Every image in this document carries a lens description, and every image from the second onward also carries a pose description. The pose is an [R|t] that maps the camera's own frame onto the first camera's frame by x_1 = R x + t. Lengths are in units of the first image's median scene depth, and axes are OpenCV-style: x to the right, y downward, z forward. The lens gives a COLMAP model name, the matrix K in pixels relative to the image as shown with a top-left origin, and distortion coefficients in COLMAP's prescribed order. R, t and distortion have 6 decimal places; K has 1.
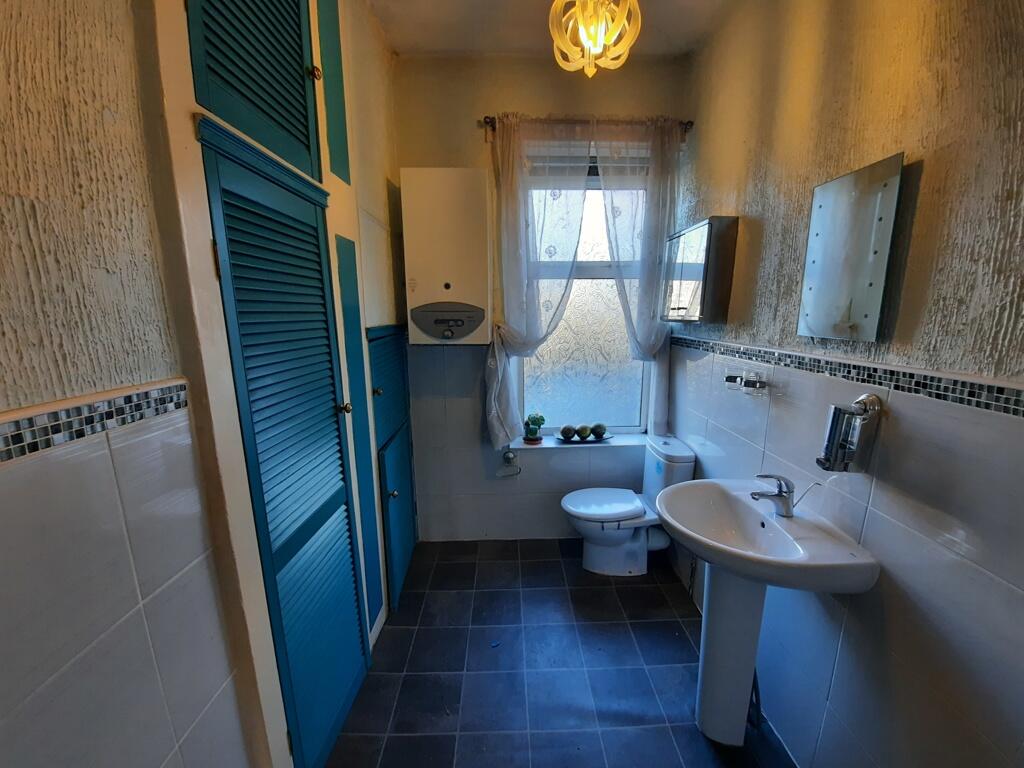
lens RADIAL K [[407.2, 0, 513.4], [0, 407.2, 397.7], [0, 0, 1]] dist [0.001039, -0.008546]
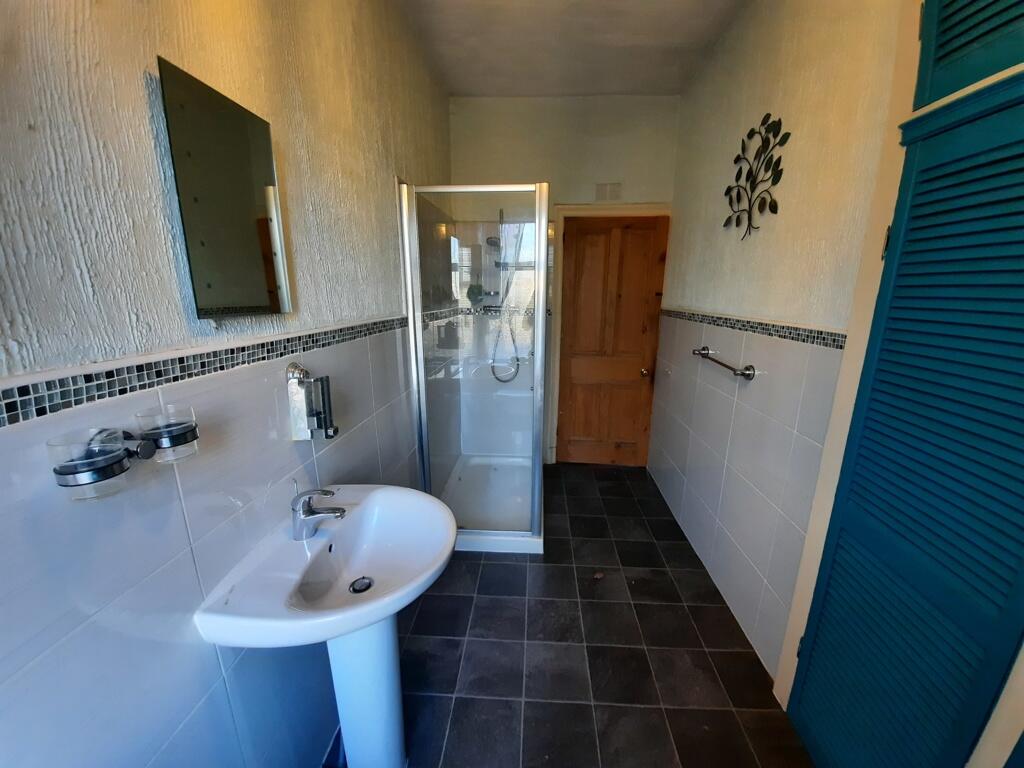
lens RADIAL K [[407.2, 0, 513.4], [0, 407.2, 397.7], [0, 0, 1]] dist [0.001039, -0.008546]
pose [[-0.996851, -0.021573, 0.076301, 0.265250], [0.014347, 0.897323, 0.441141, -0.443525], [-0.077983, 0.440847, -0.894188, 2.226451]]
